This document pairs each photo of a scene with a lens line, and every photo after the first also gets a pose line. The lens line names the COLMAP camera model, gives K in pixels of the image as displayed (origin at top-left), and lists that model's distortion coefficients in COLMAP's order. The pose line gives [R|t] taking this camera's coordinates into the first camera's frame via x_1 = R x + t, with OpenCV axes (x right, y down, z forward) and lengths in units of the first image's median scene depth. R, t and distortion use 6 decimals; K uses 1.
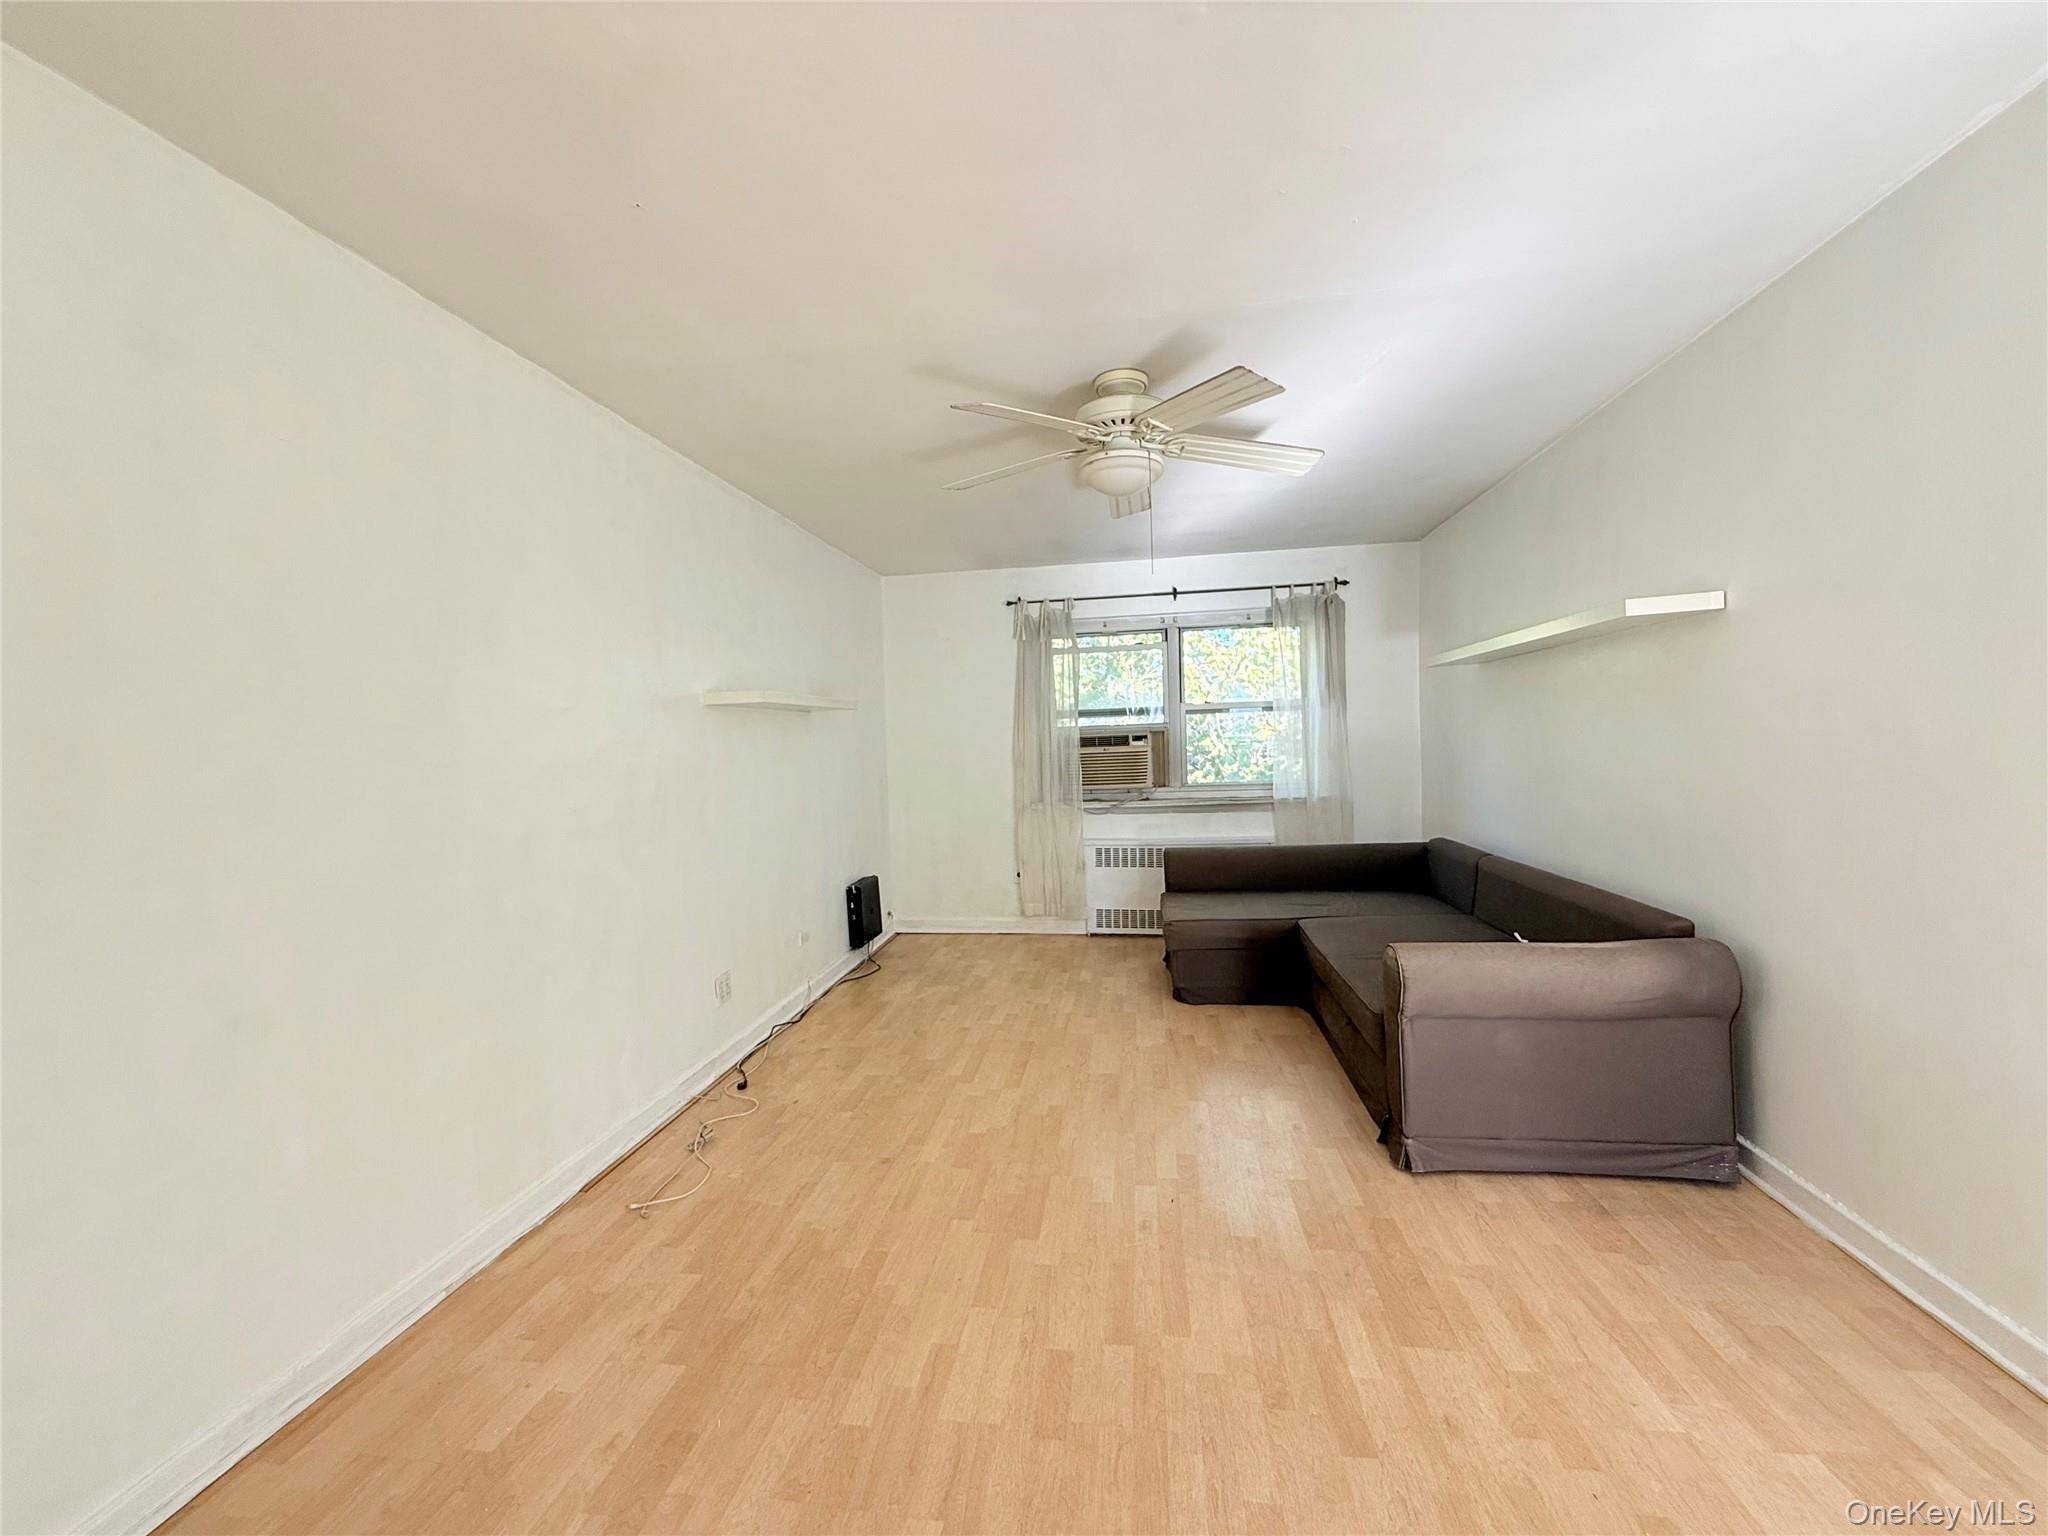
lens RADIAL K [[819.4, 0, 1020.3], [0, 819.4, 765.5], [0, 0, 1]] dist [0.001812, -0.000096]
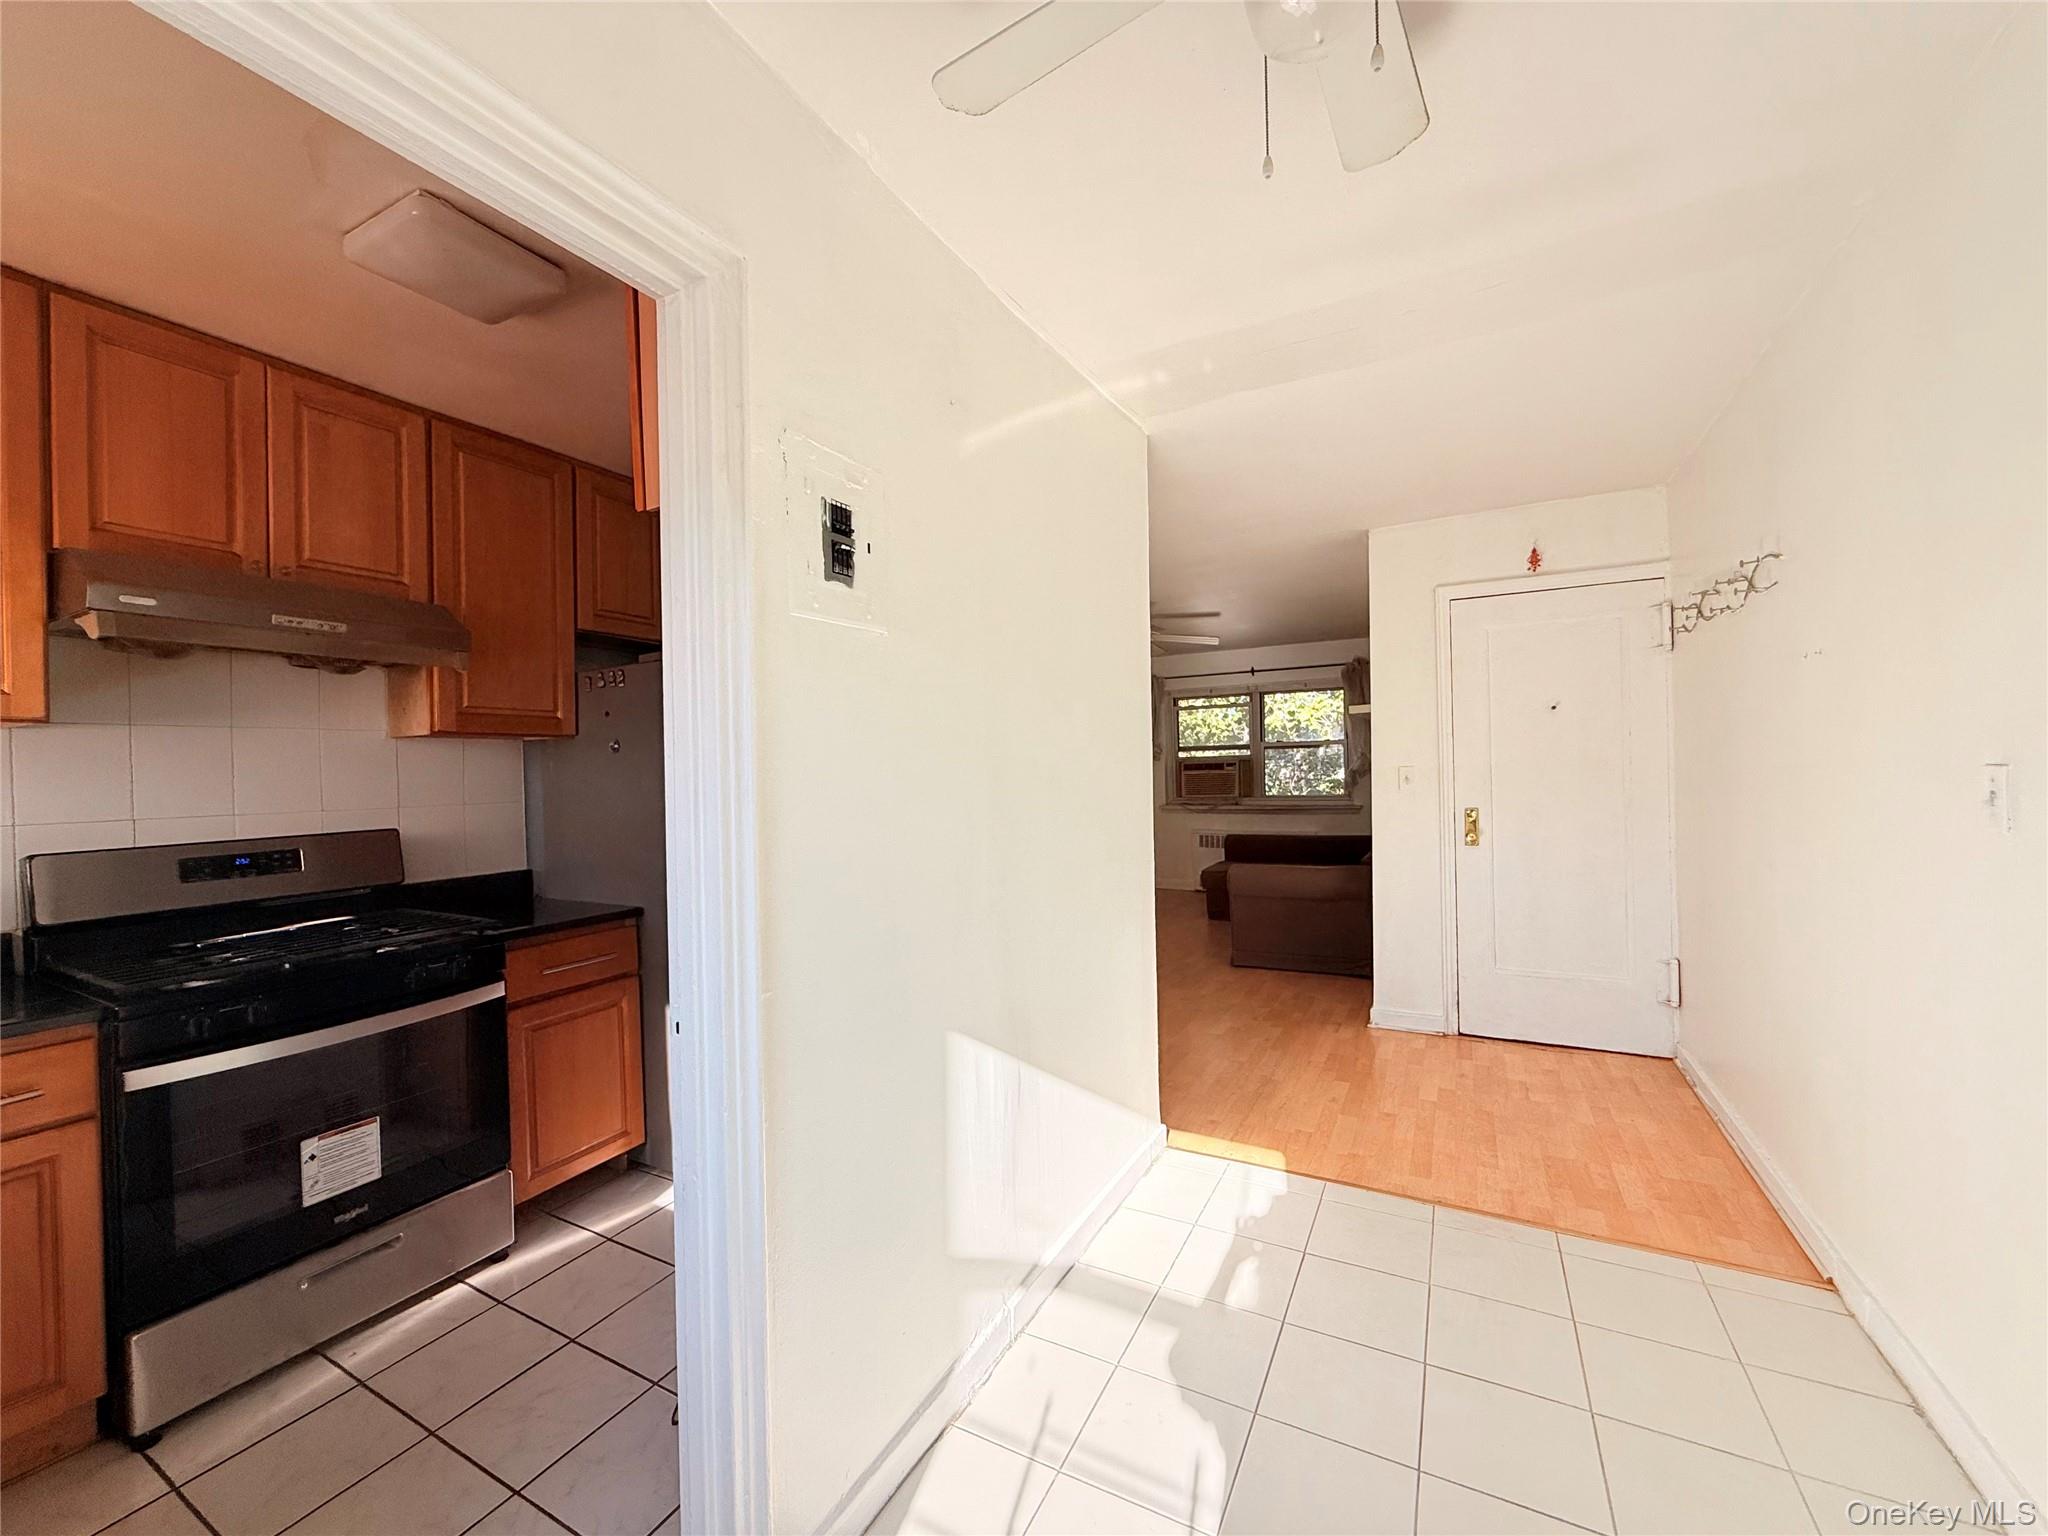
lens RADIAL K [[819.4, 0, 1013.5], [0, 819.4, 773.4], [0, 0, 1]] dist [0.001812, -0.000096]
pose [[0.937994, 0.012878, -0.346413, 0.526949], [-0.016580, 0.999833, -0.007724, 0.002284], [0.346256, 0.012988, 0.938050, -1.041238]]
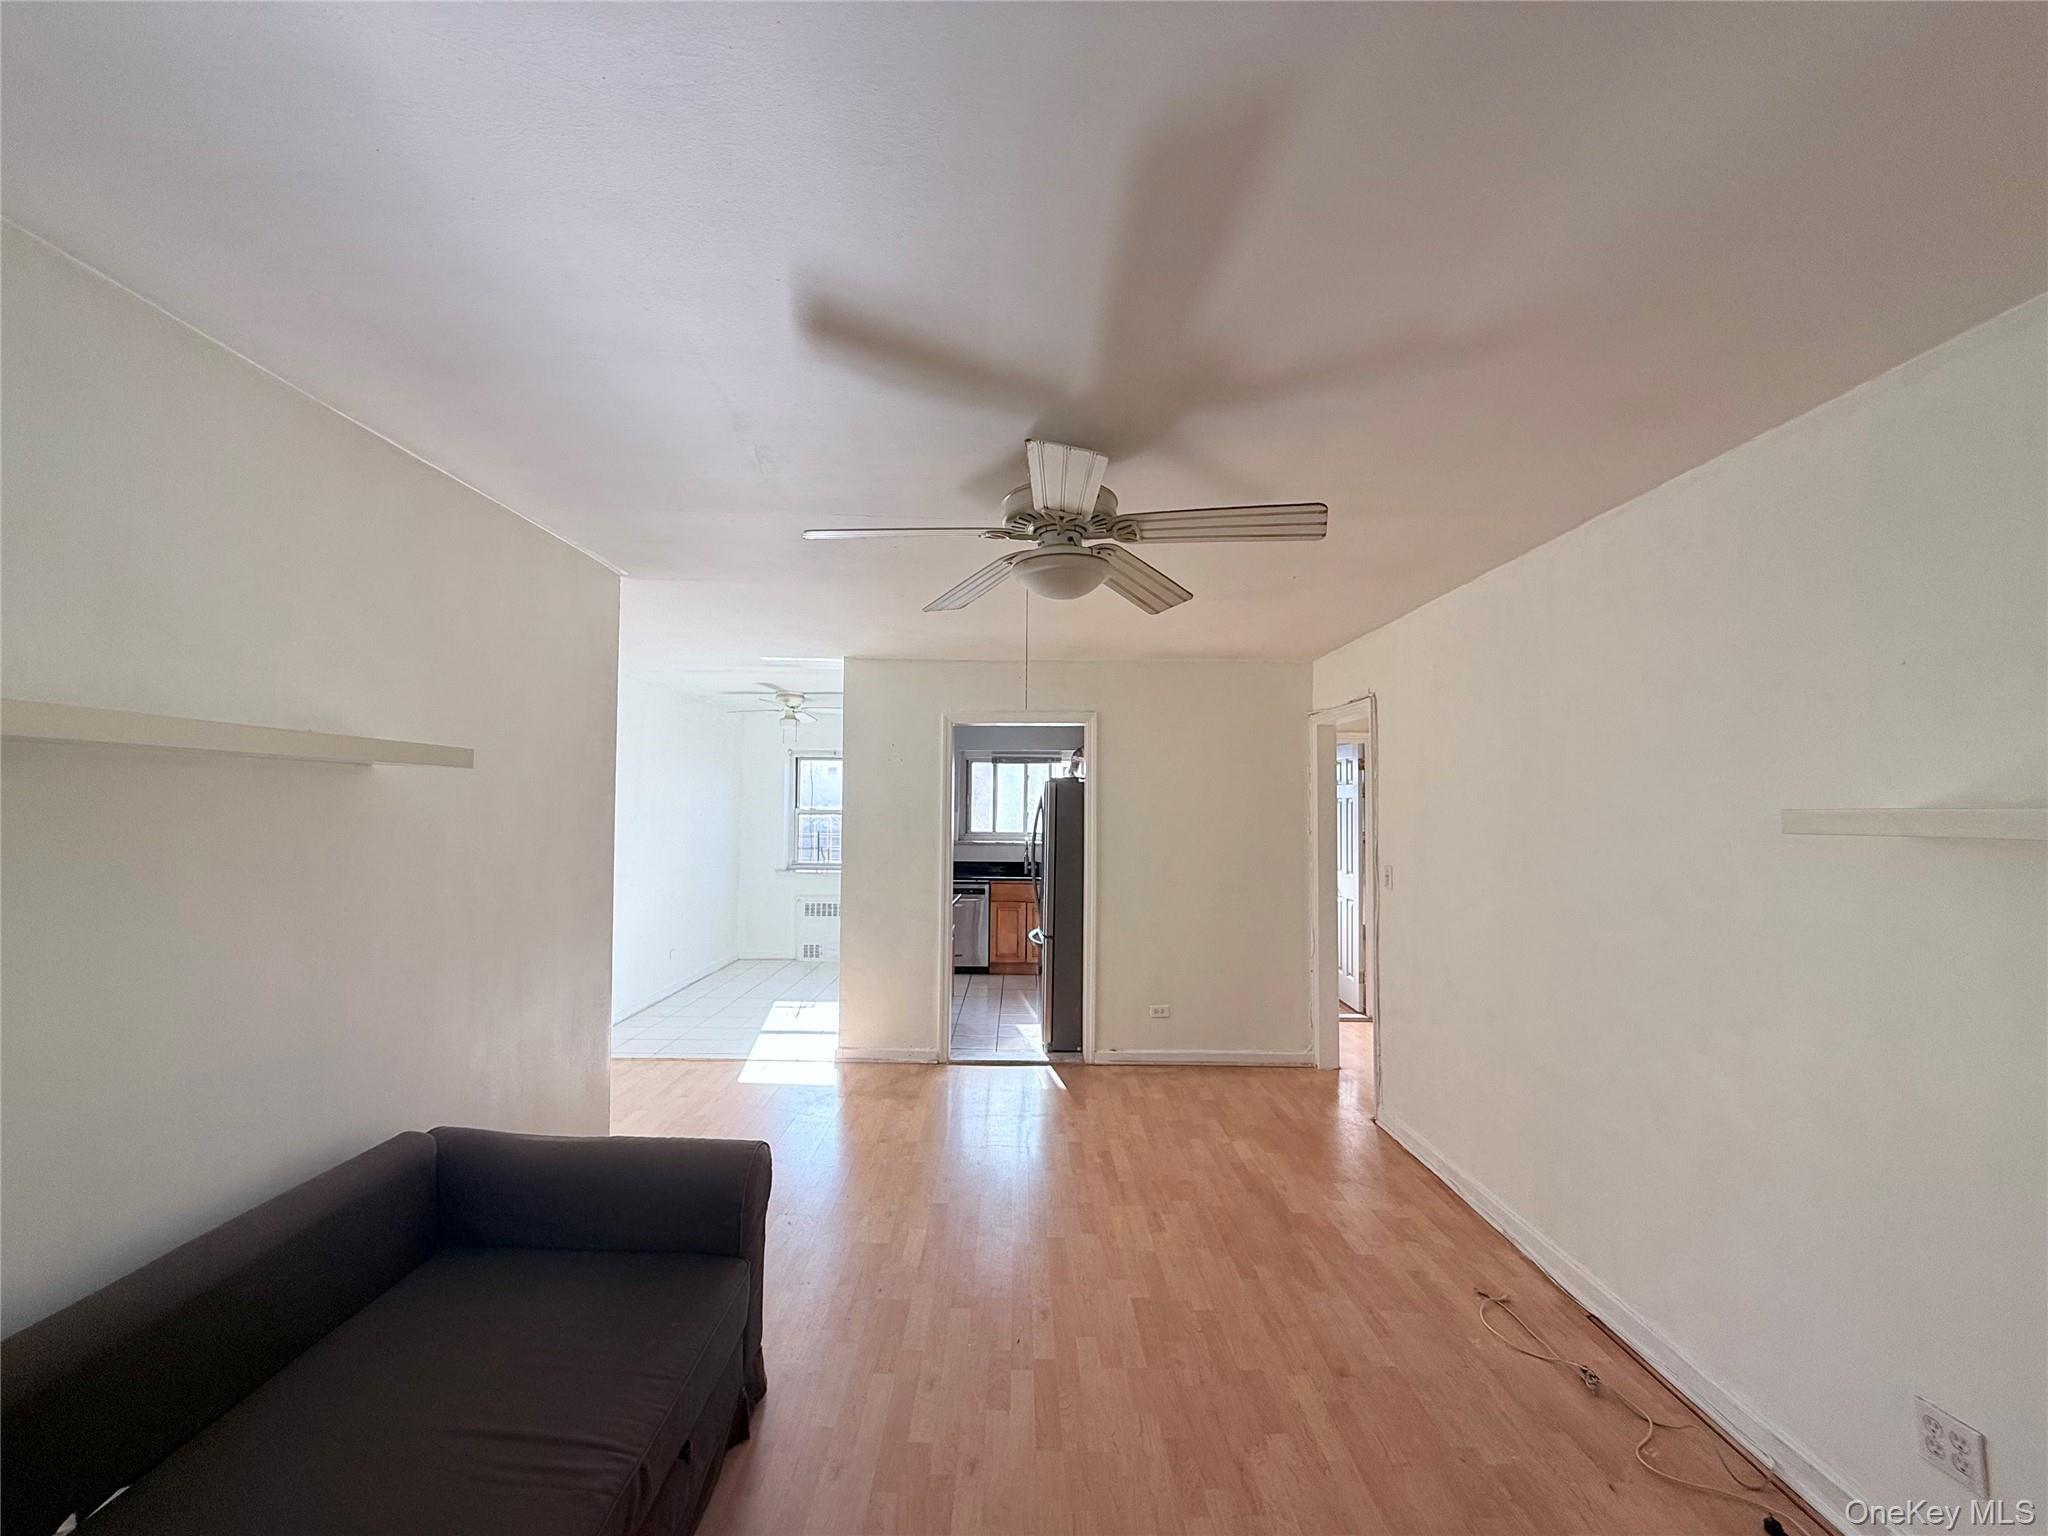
lens RADIAL K [[819.4, 0, 1017.1], [0, 819.4, 764.9], [0, 0, 1]] dist [0.001812, -0.000096]
pose [[-0.989258, 0.015883, -0.145315, 0.245842], [0.018982, 0.999620, -0.019968, -0.126342], [0.144942, -0.022512, -0.989184, 1.533314]]
